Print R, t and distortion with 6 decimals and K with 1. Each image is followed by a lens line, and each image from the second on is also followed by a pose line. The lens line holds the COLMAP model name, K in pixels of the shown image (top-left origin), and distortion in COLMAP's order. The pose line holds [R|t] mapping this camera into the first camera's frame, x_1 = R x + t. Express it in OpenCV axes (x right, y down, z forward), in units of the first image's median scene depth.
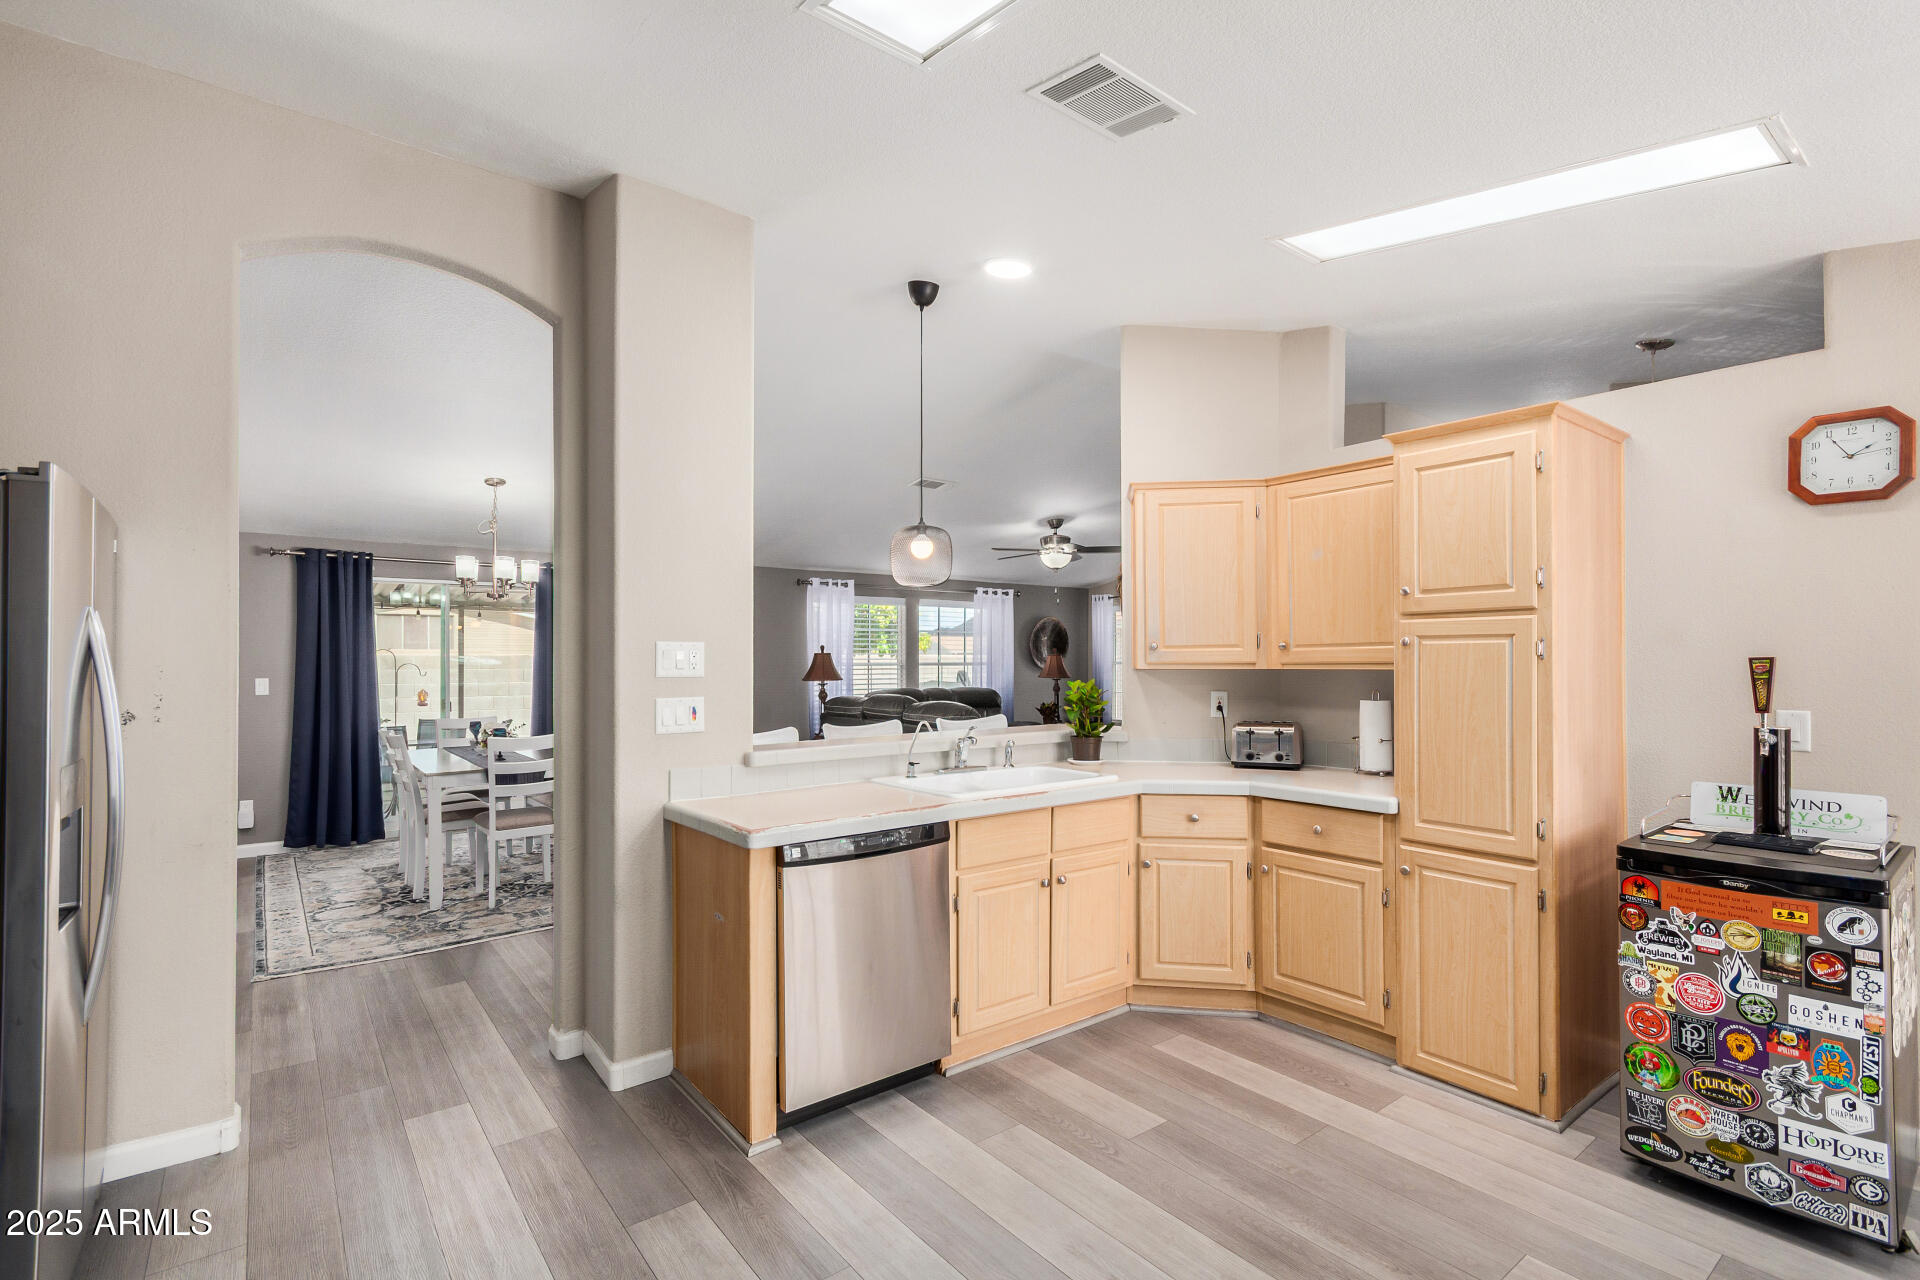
lens RADIAL K [[881.5, 0, 968.2], [0, 881.5, 657.8], [0, 0, 1]] dist [0.003968, 0.001066]
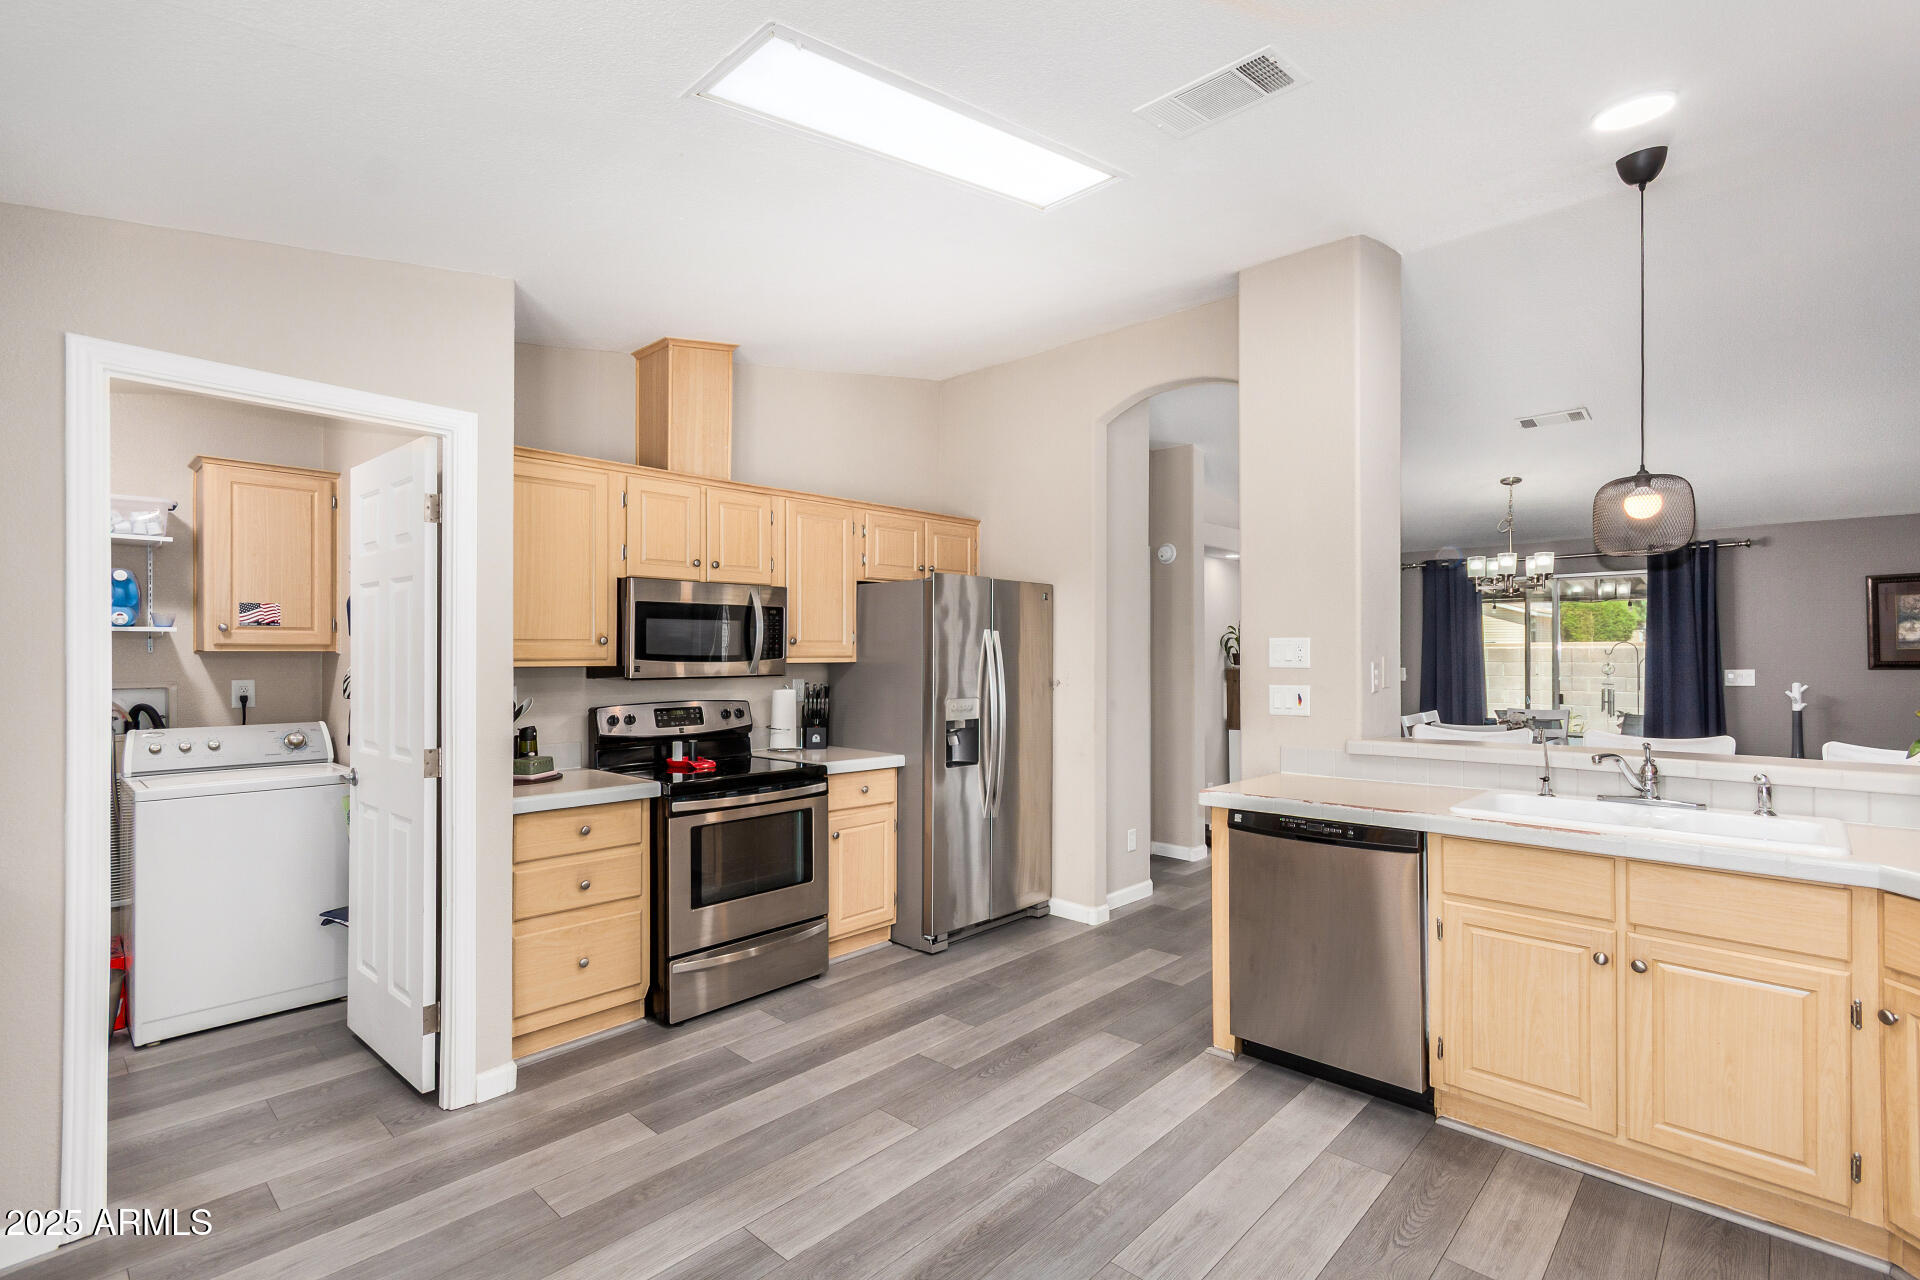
lens RADIAL K [[881.5, 0, 964.7], [0, 881.5, 644.1], [0, 0, 1]] dist [0.003968, 0.001066]
pose [[0.155220, -0.010322, -0.987826, 0.698872], [0.006110, 0.999936, -0.009488, -0.001343], [0.987861, -0.004563, 0.155273, 0.352083]]
